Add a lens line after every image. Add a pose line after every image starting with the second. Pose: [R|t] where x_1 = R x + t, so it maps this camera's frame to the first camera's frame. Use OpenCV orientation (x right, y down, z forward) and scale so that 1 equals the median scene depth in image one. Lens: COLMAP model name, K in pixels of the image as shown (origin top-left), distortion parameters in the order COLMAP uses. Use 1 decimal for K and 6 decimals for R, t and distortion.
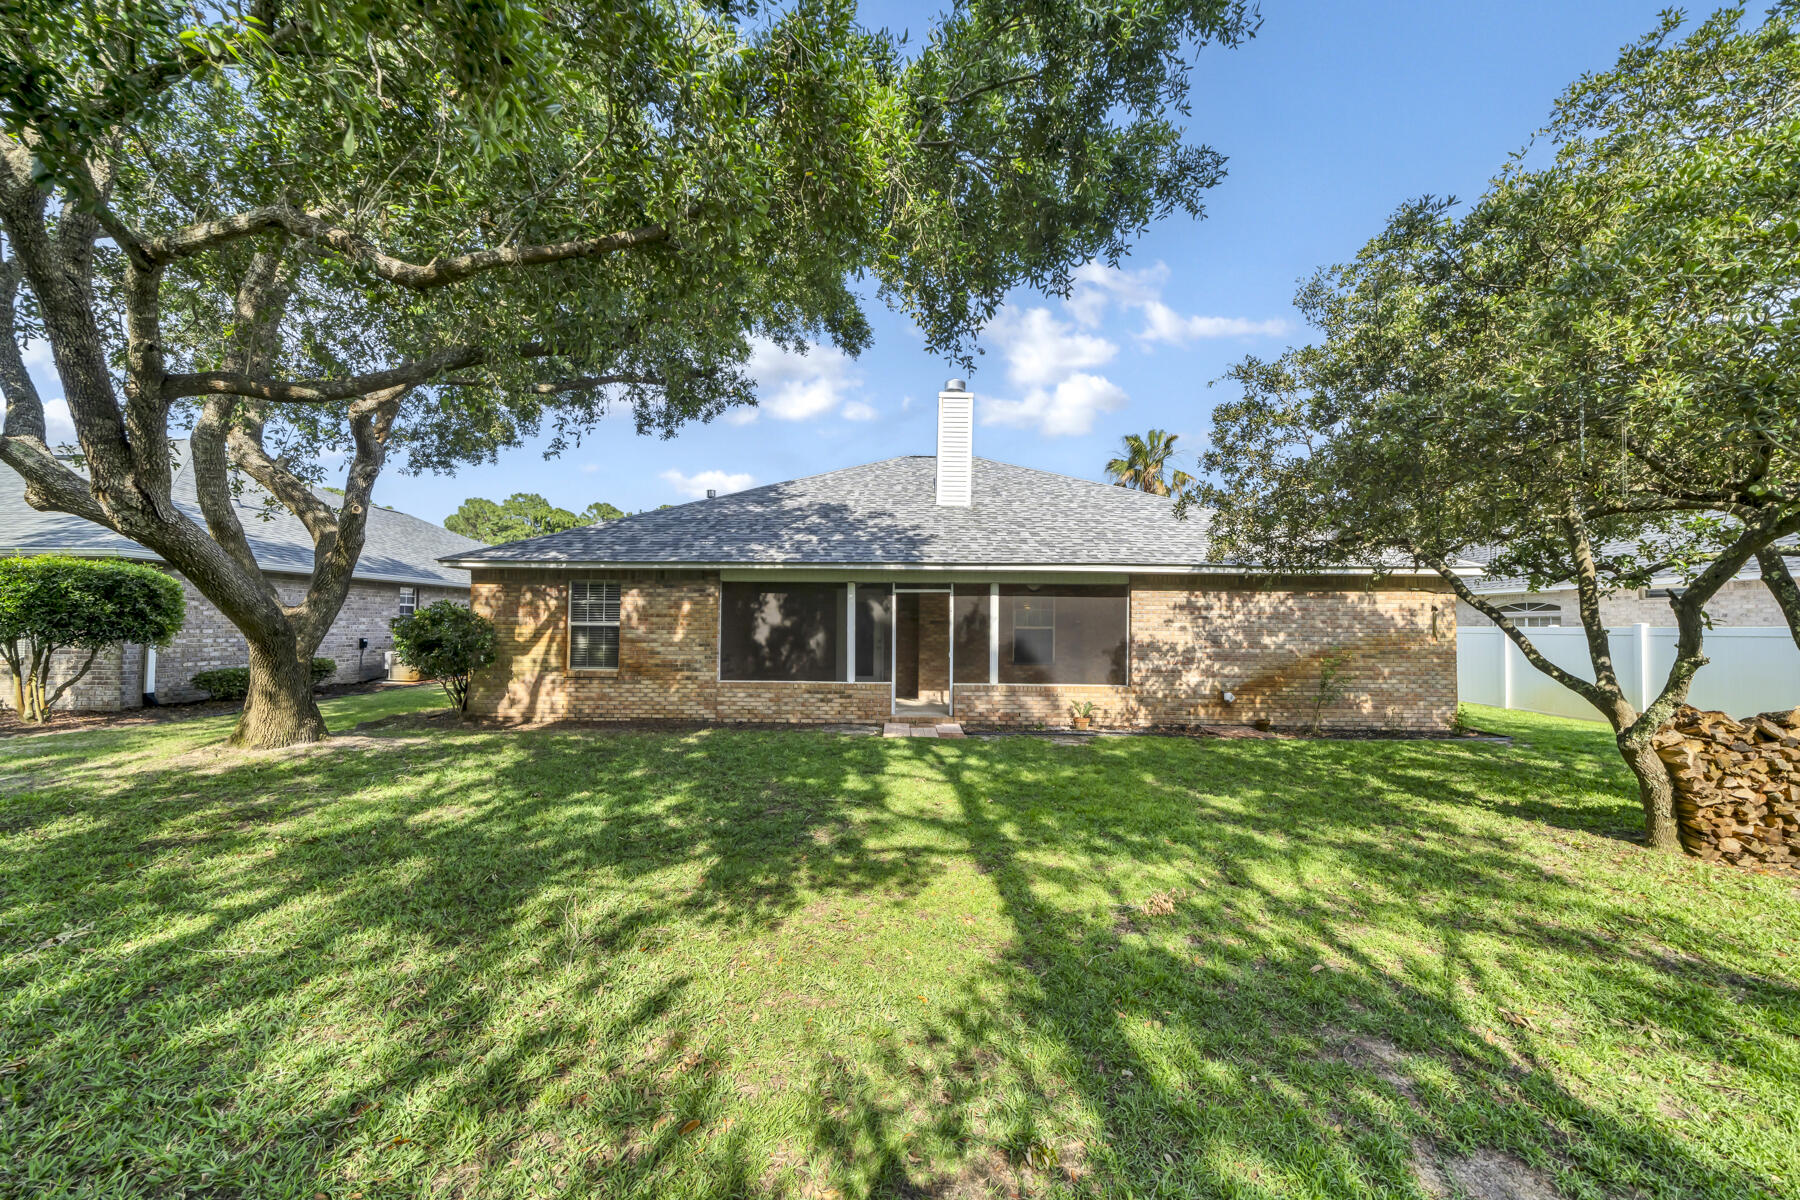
lens RADIAL K [[637.2, 0, 900.0], [0, 637.2, 600.0], [0, 0, 1]] dist [-0.001184, -0.000151]
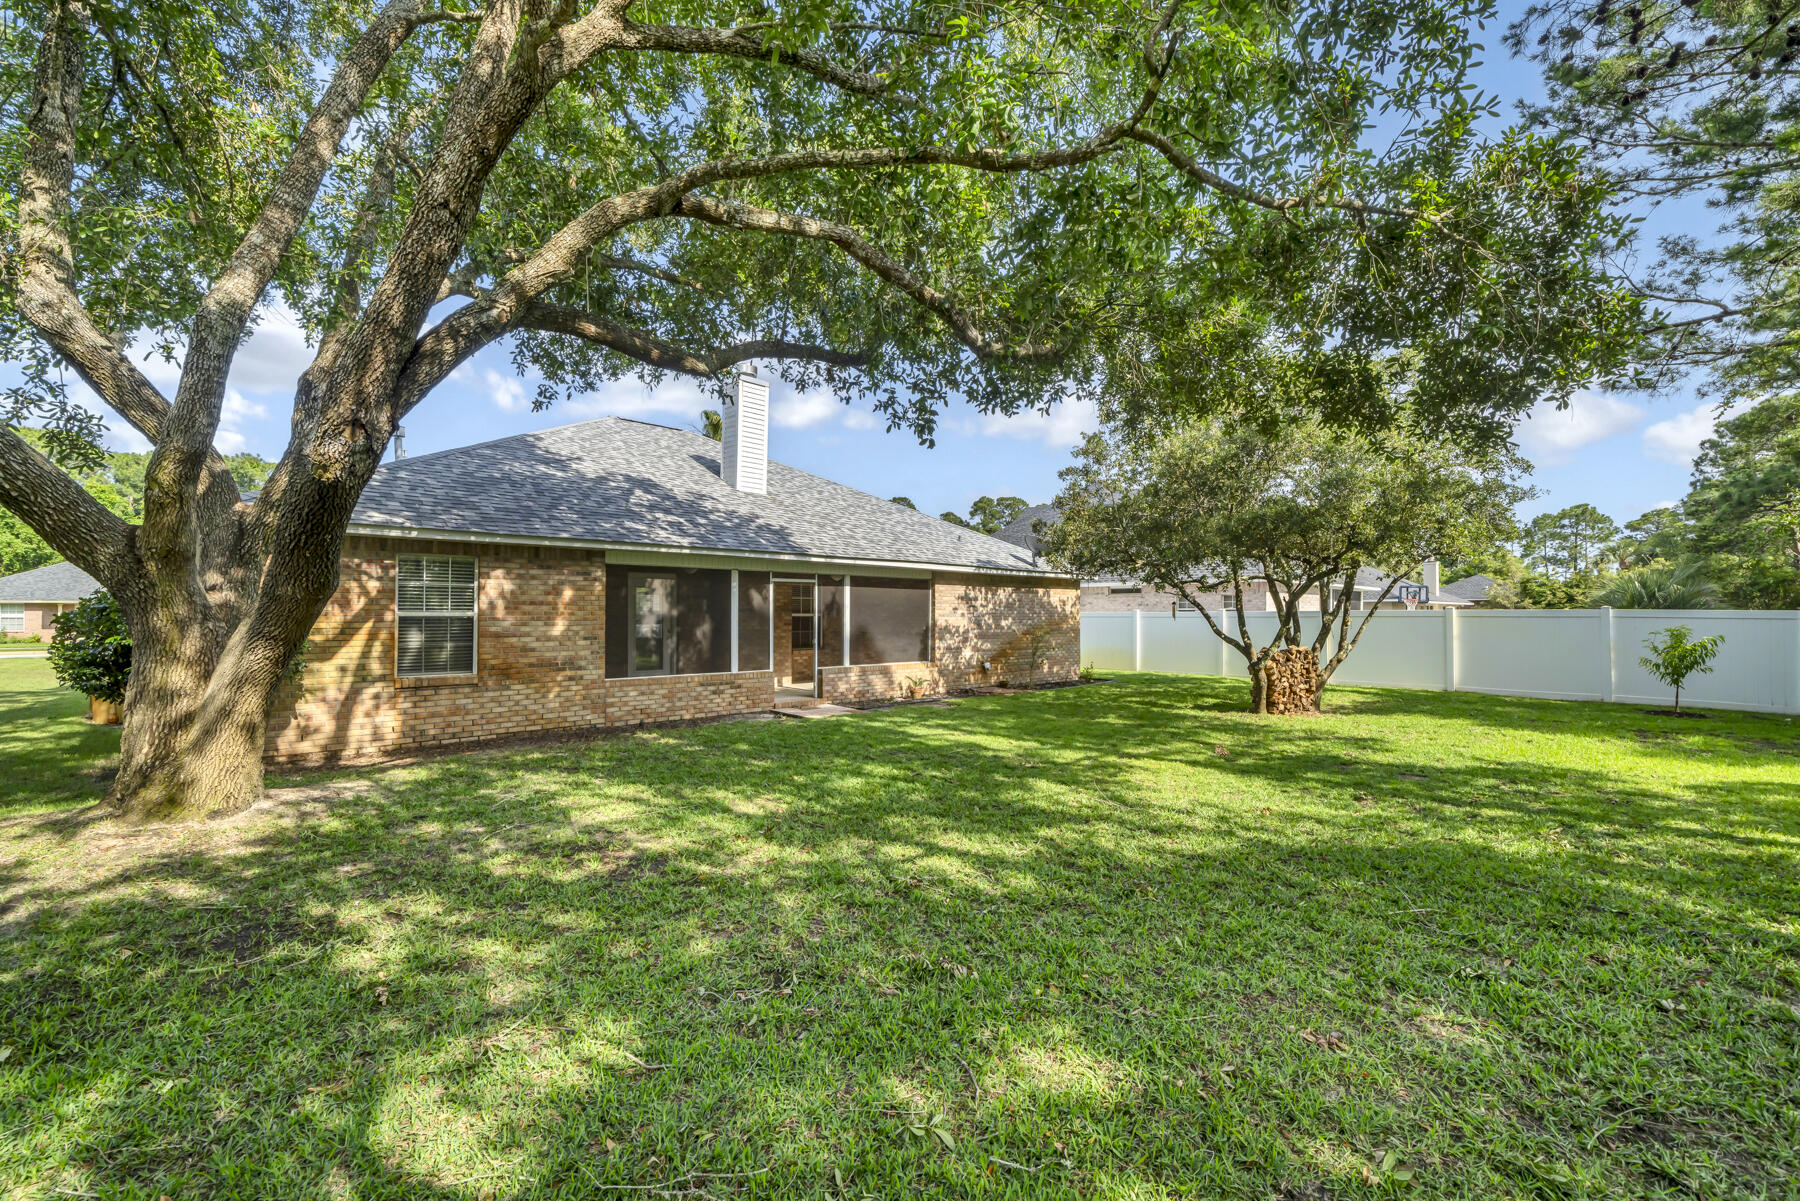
lens RADIAL K [[748.4, 0, 898.1], [0, 748.4, 589.2], [0, 0, 1]] dist [0.001472, 0.000140]
pose [[0.719945, 0.016460, 0.693836, -0.702173], [-0.025425, 0.999673, 0.002666, -0.007815], [-0.693565, -0.019560, 0.720128, 0.002312]]
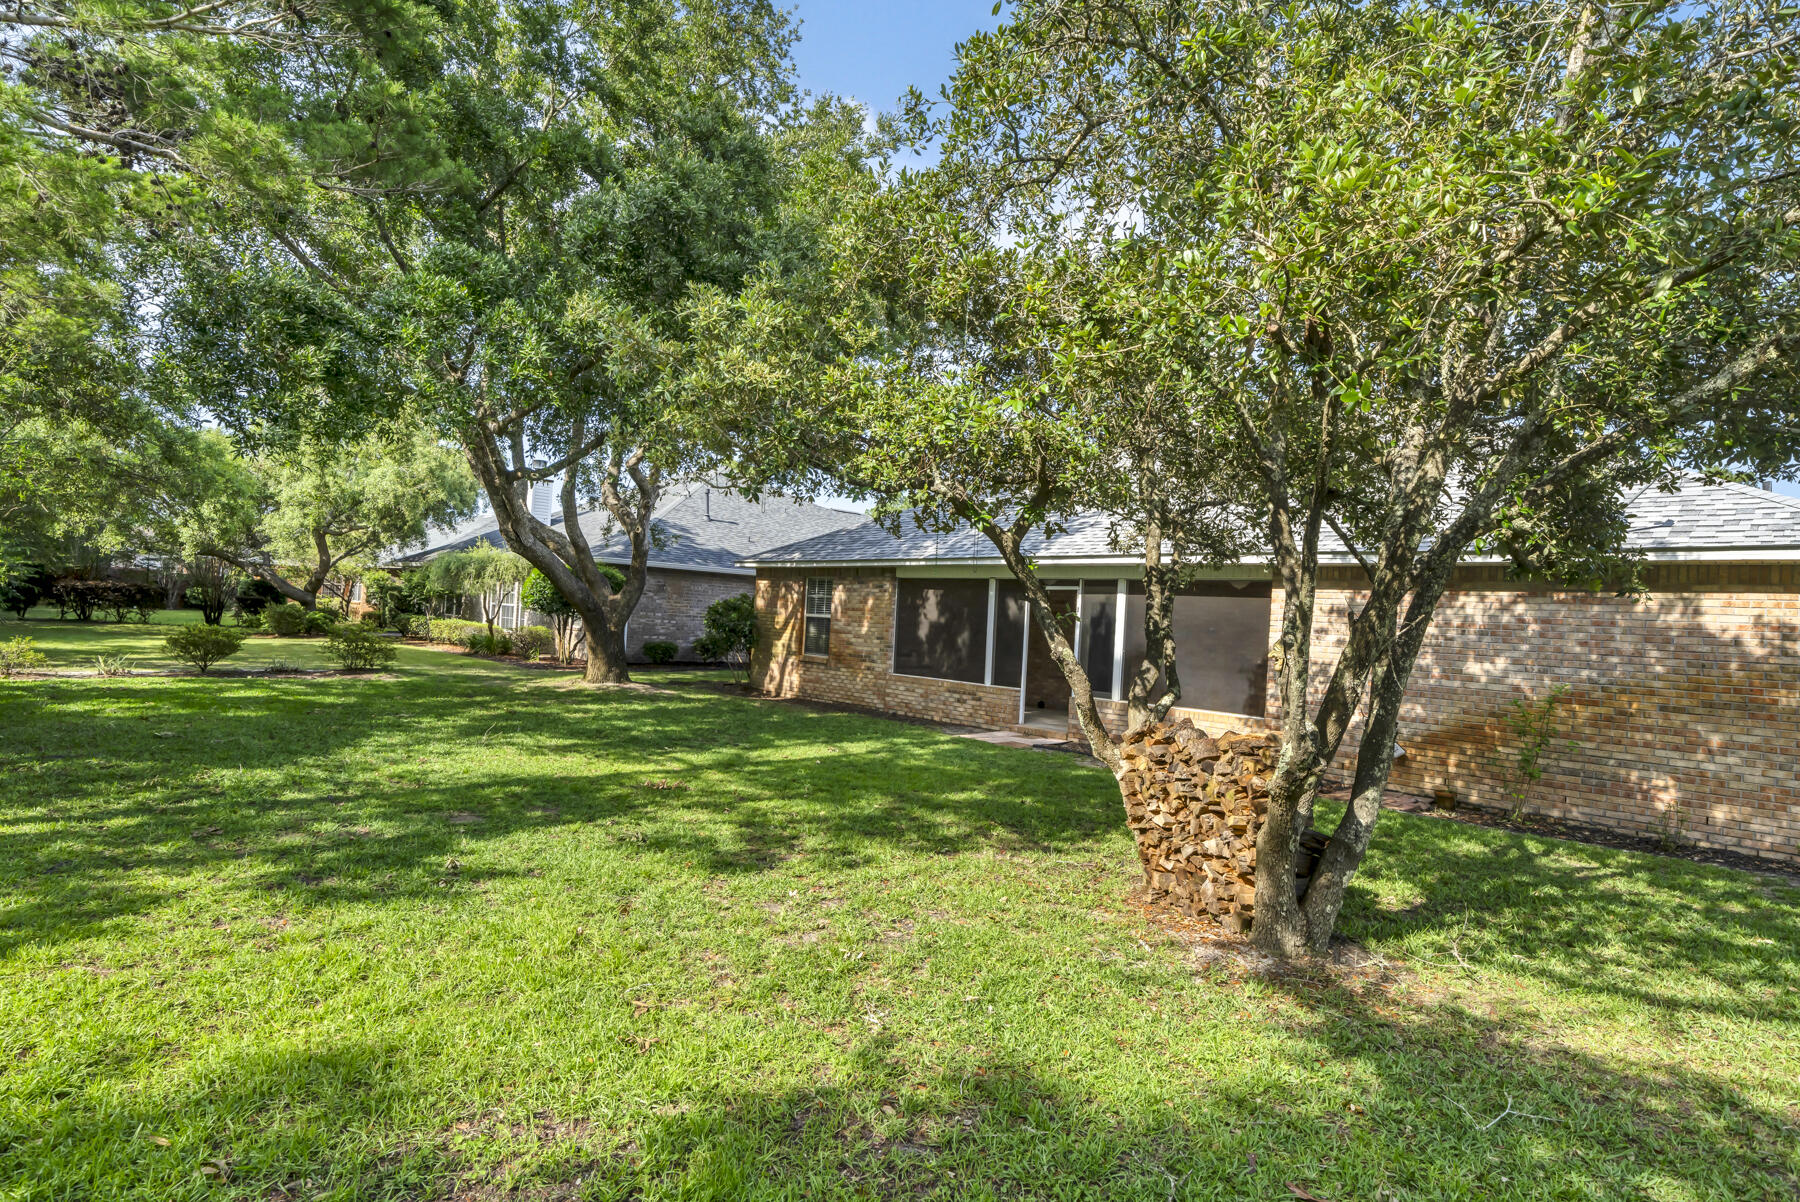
lens RADIAL K [[976.1, 0, 900.0], [0, 976.1, 601.0], [0, 0, 1]] dist [-0.001364, 0.000135]
pose [[0.678387, 0.014186, -0.734568, 0.899252], [-0.016356, 0.999857, 0.004204, 0.002151], [0.734523, 0.009163, 0.678522, -0.071887]]
